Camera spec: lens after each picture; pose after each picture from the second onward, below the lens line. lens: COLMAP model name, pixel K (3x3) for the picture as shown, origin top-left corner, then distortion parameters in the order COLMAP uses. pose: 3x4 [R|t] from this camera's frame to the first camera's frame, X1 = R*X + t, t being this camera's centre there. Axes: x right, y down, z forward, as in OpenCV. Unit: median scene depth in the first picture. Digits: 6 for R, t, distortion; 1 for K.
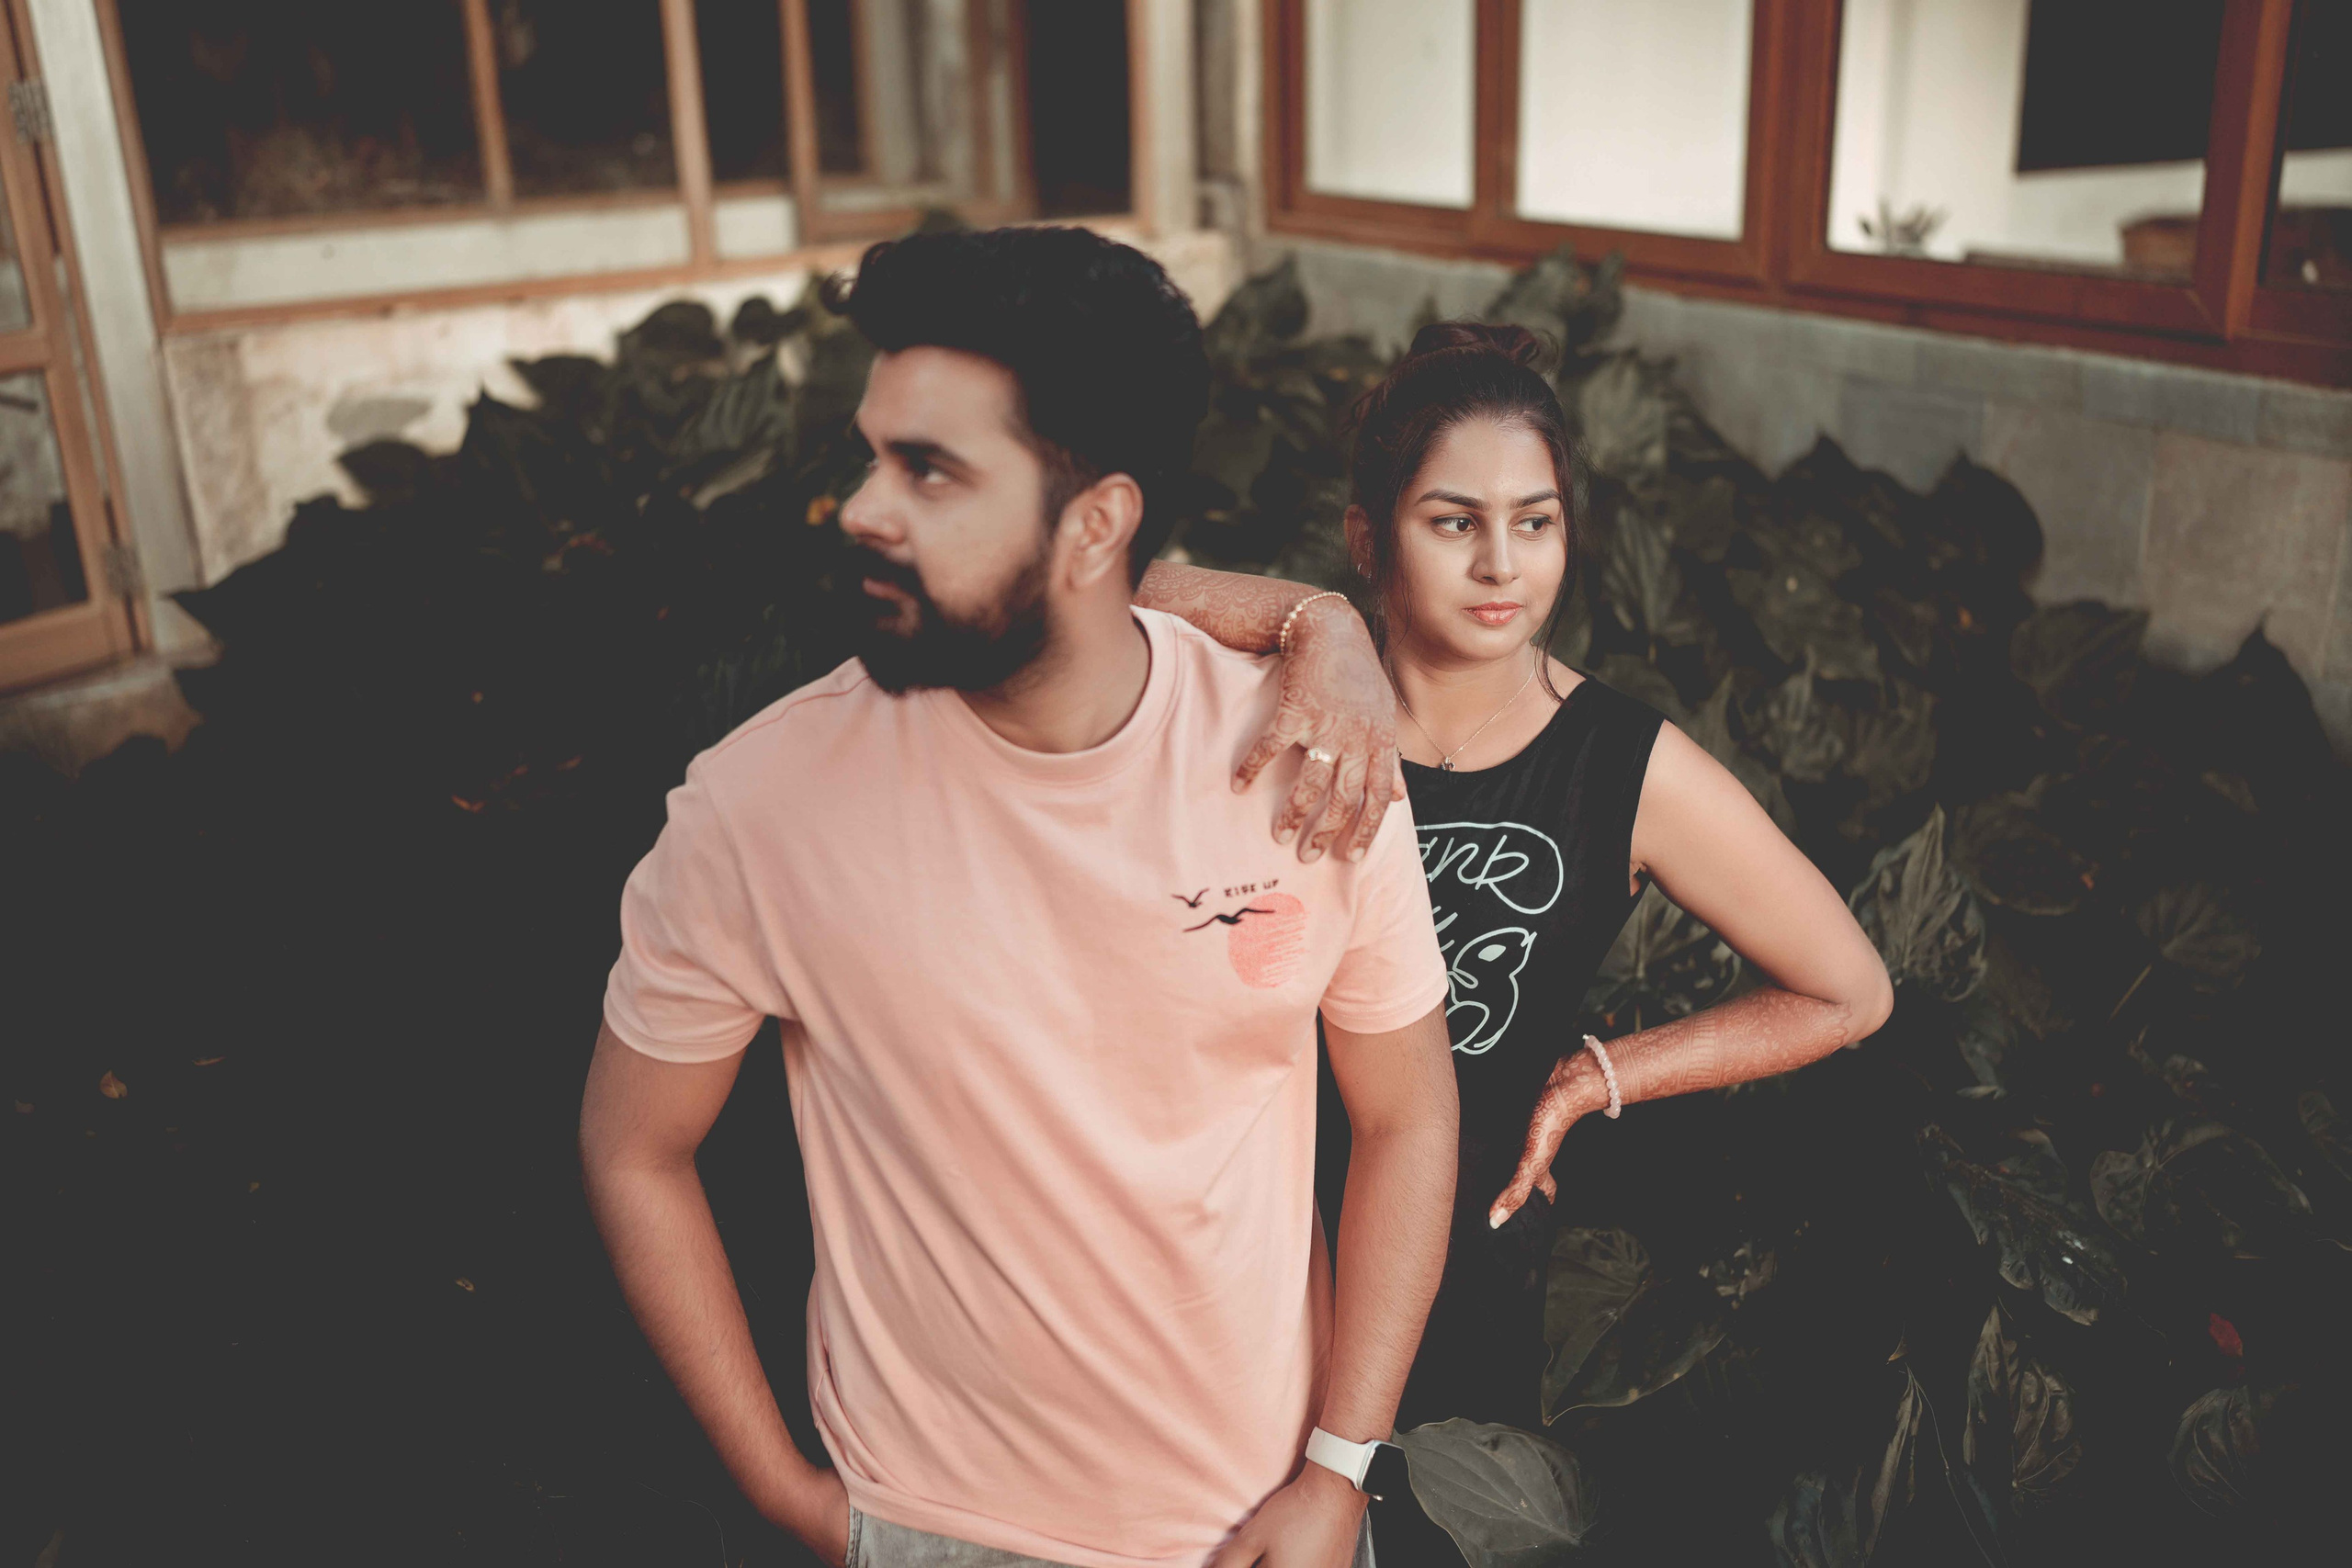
lens RADIAL K [[2419.5, 0, 1176.0], [0, 2419.5, 784.0], [0, 0, 1]] dist [-0.091201, 0.450759]
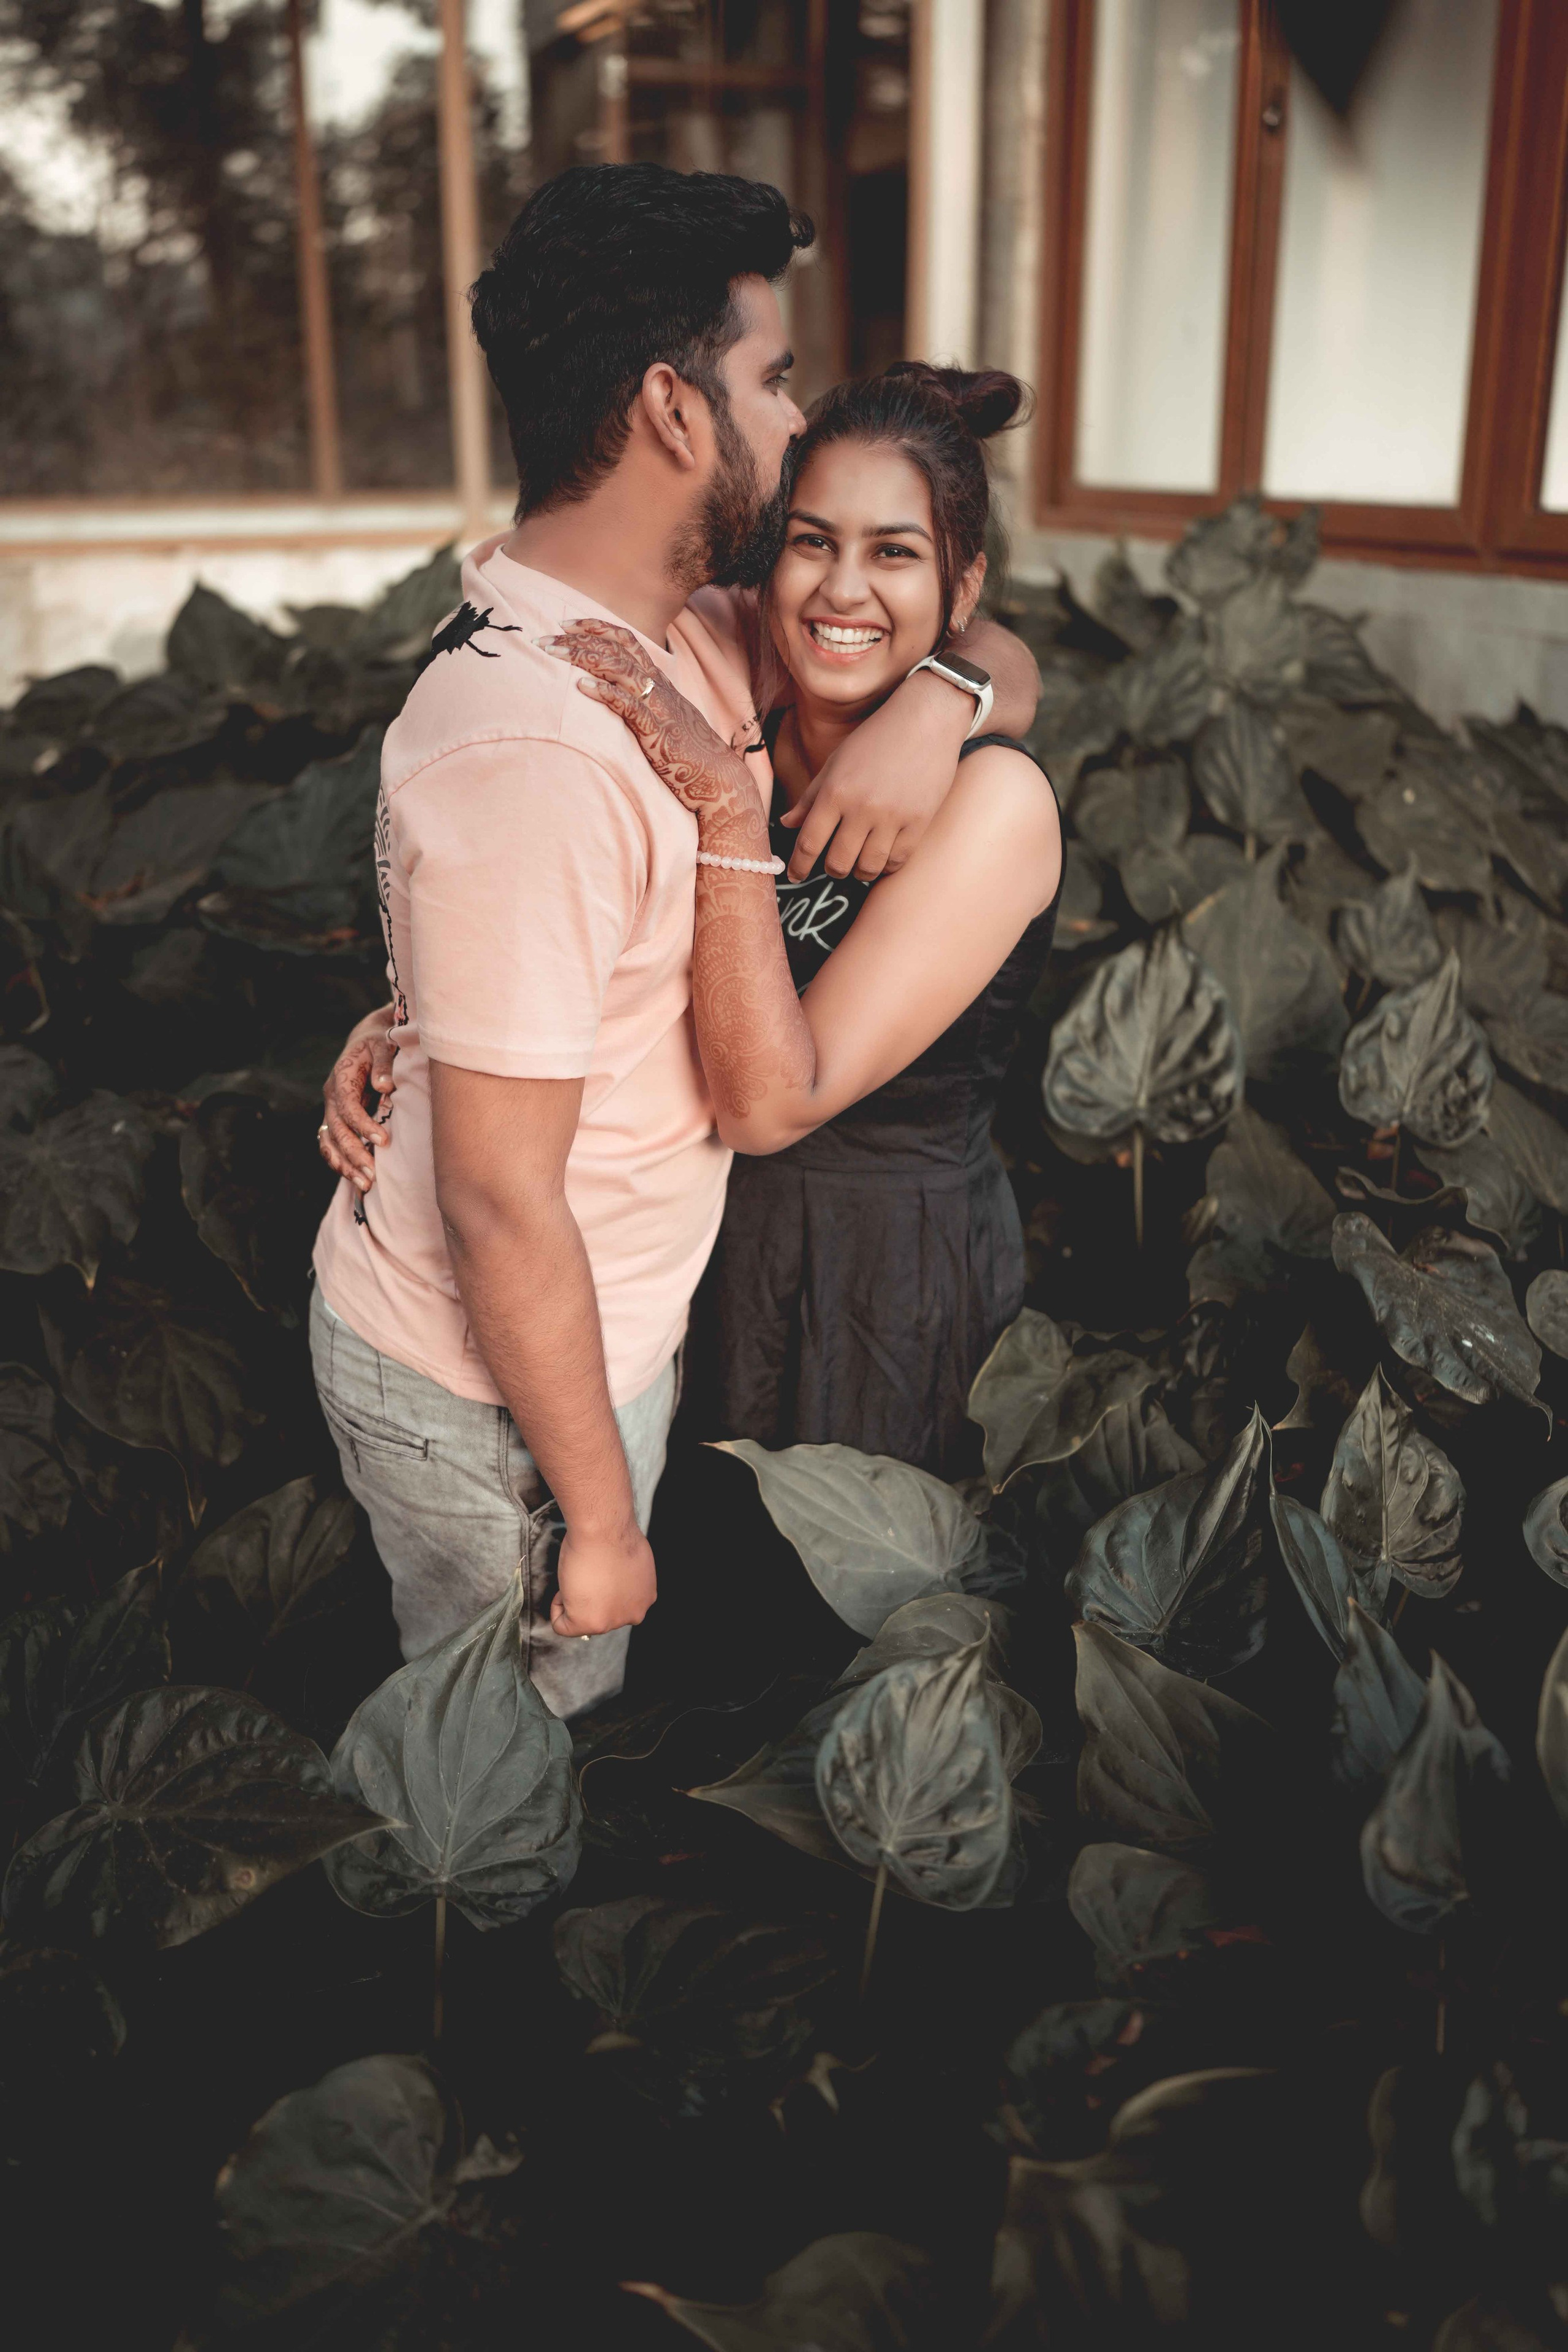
lens RADIAL K [[2419.7, 0, 784.0], [0, 2419.7, 1176.0], [0, 0, 1]] dist [-0.091201, 0.450759]
pose [[0.988151, 0.069957, -0.136617, 0.152445], [-0.073031, 0.997174, -0.017613, 0.113423], [0.134998, 0.027381, 0.990467, -0.015495]]
